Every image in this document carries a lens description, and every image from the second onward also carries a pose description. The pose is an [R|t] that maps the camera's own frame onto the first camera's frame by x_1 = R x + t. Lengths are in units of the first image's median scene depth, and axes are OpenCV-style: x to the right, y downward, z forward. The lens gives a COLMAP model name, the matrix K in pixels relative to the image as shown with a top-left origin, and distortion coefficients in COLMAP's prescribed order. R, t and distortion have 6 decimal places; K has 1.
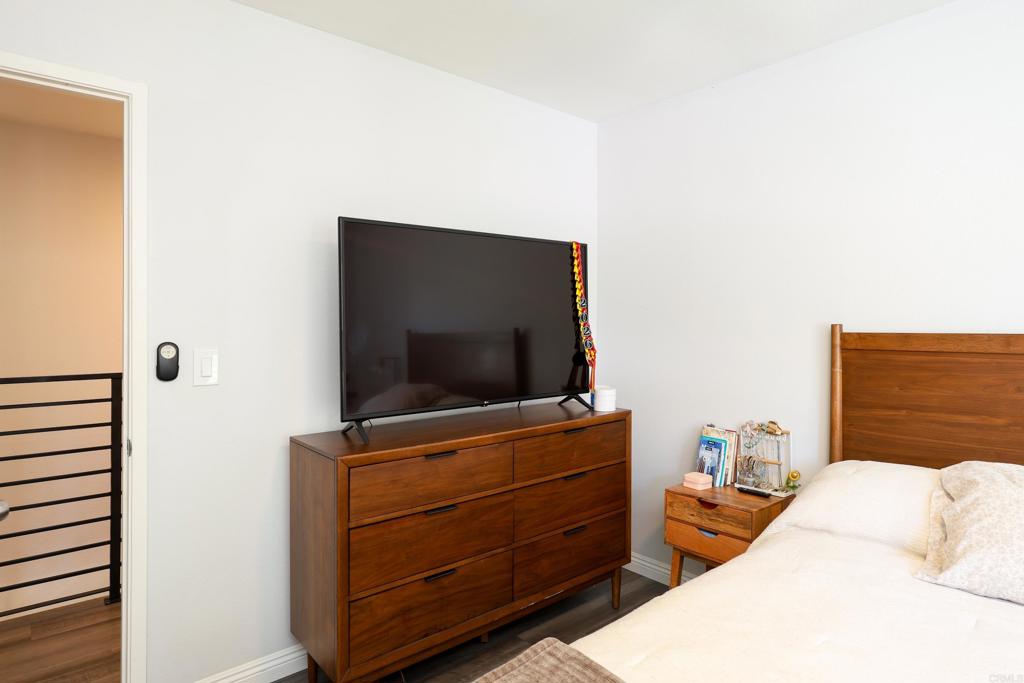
lens RADIAL K [[593.7, 0, 511.5], [0, 593.7, 335.2], [0, 0, 1]] dist [0.003777, -0.000032]
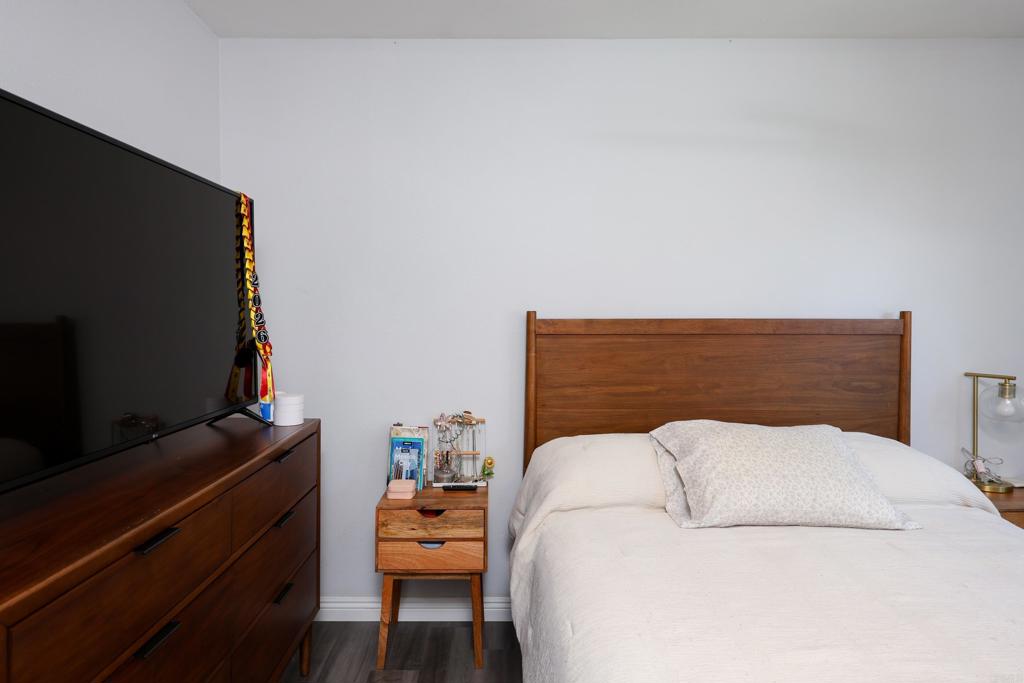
lens RADIAL K [[604.8, 0, 510.7], [0, 604.8, 339.1], [0, 0, 1]] dist [0.008622, 0.000690]
pose [[0.643913, -0.027107, 0.764618, -0.268600], [0.013994, 0.999622, 0.023653, 0.004669], [-0.764971, -0.004531, 0.644049, 0.310498]]
